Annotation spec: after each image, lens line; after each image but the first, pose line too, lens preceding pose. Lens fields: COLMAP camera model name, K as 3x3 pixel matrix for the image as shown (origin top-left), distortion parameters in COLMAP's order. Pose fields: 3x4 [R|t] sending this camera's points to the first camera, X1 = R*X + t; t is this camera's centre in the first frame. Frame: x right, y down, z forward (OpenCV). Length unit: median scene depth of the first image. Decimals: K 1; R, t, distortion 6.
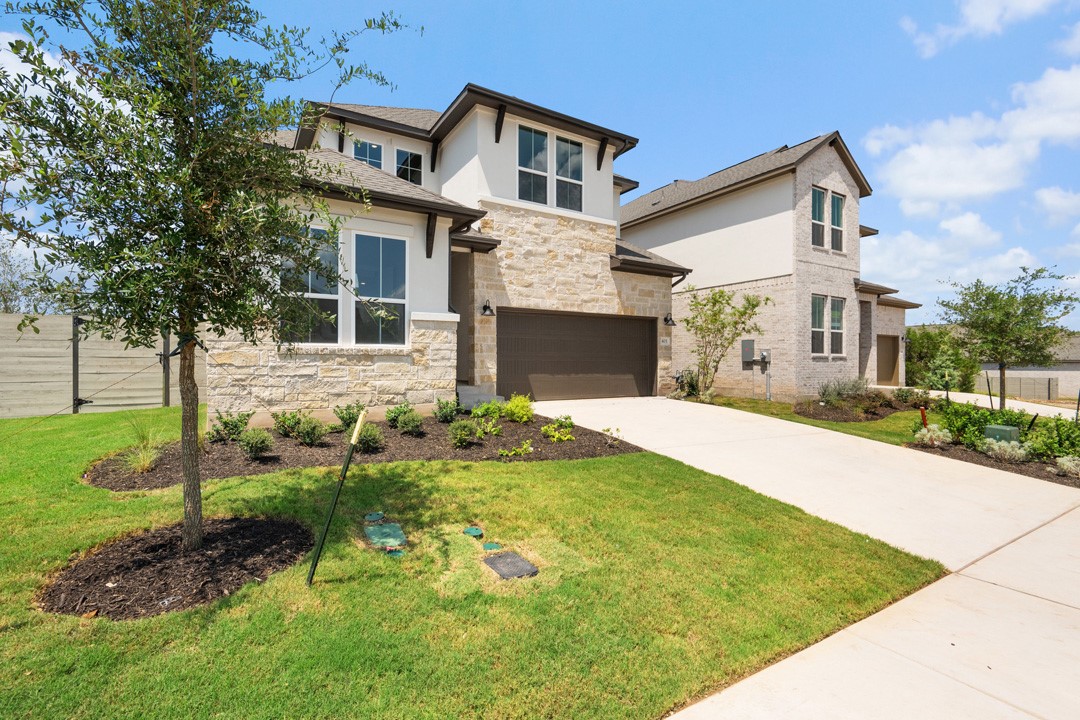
lens RADIAL K [[490.2, 0, 541.5], [0, 490.2, 362.1], [0, 0, 1]] dist [0.001851, -0.007768]
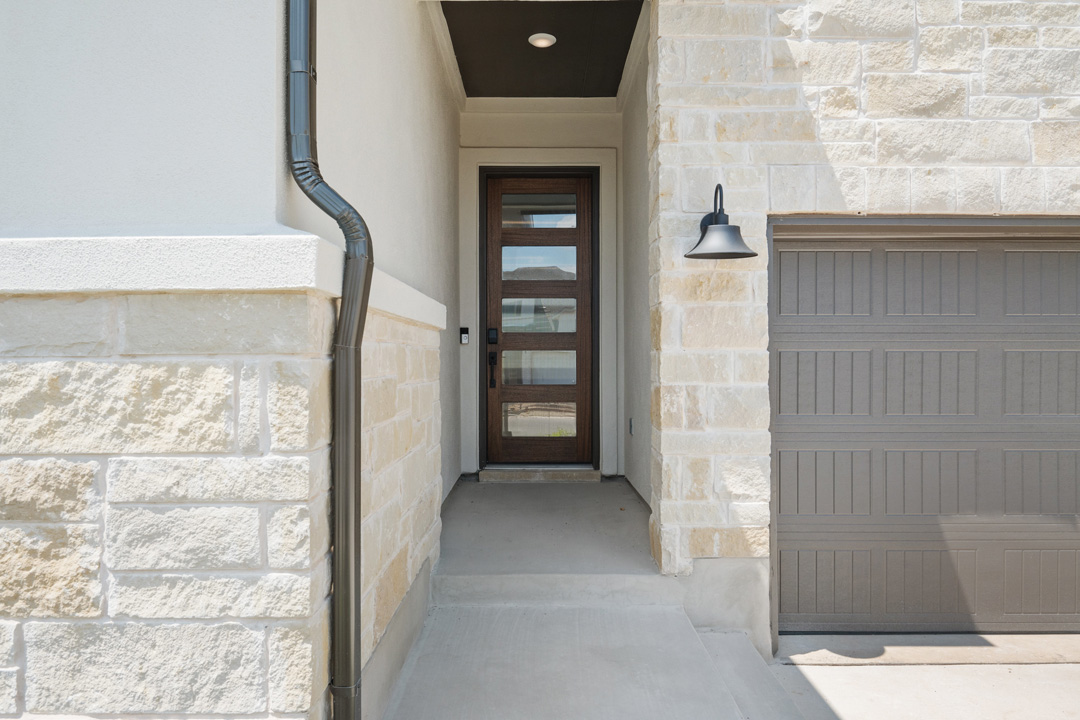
lens RADIAL K [[707.1, 0, 540.0], [0, 707.1, 360.0], [0, 0, 1]] dist [-0.004033, -0.002184]
pose [[0.850923, -0.001893, -0.525288, -0.012596], [0.003532, 0.999992, 0.002119, -0.048047], [0.525279, -0.003658, 0.850922, 0.656204]]
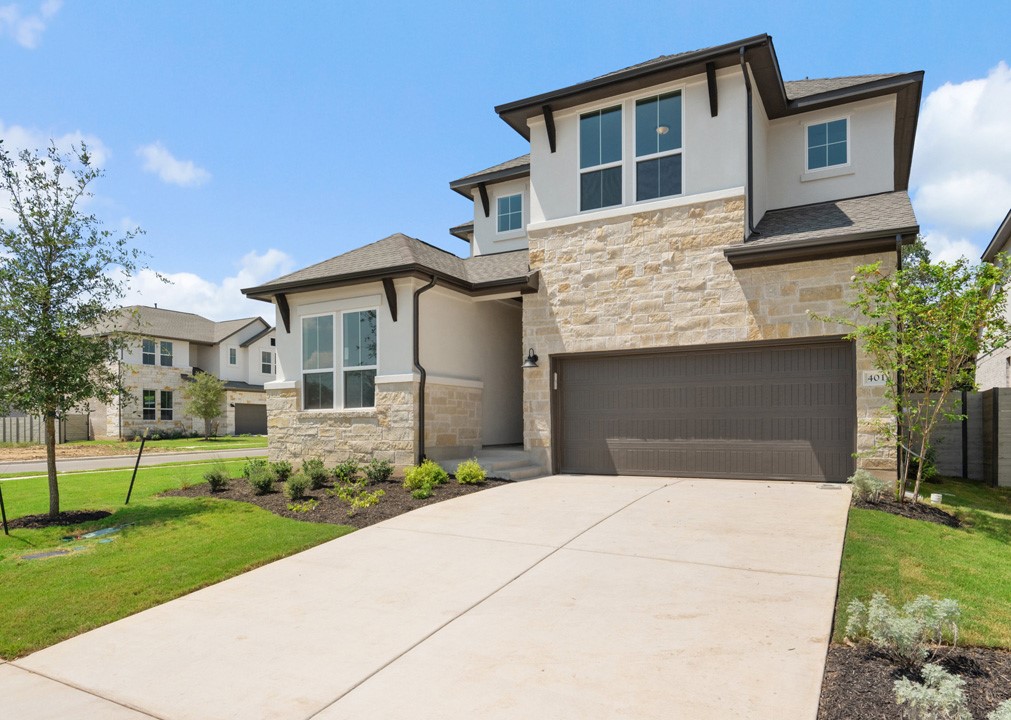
lens RADIAL K [[630.4, 0, 542.4], [0, 630.4, 433.8], [0, 0, 1]] dist [-0.004643, -0.001770]
pose [[0.513970, 0.001433, -0.857807, 0.779490], [0.007033, 0.999958, 0.005885, 0.012165], [0.857779, -0.009058, 0.513939, 0.436208]]
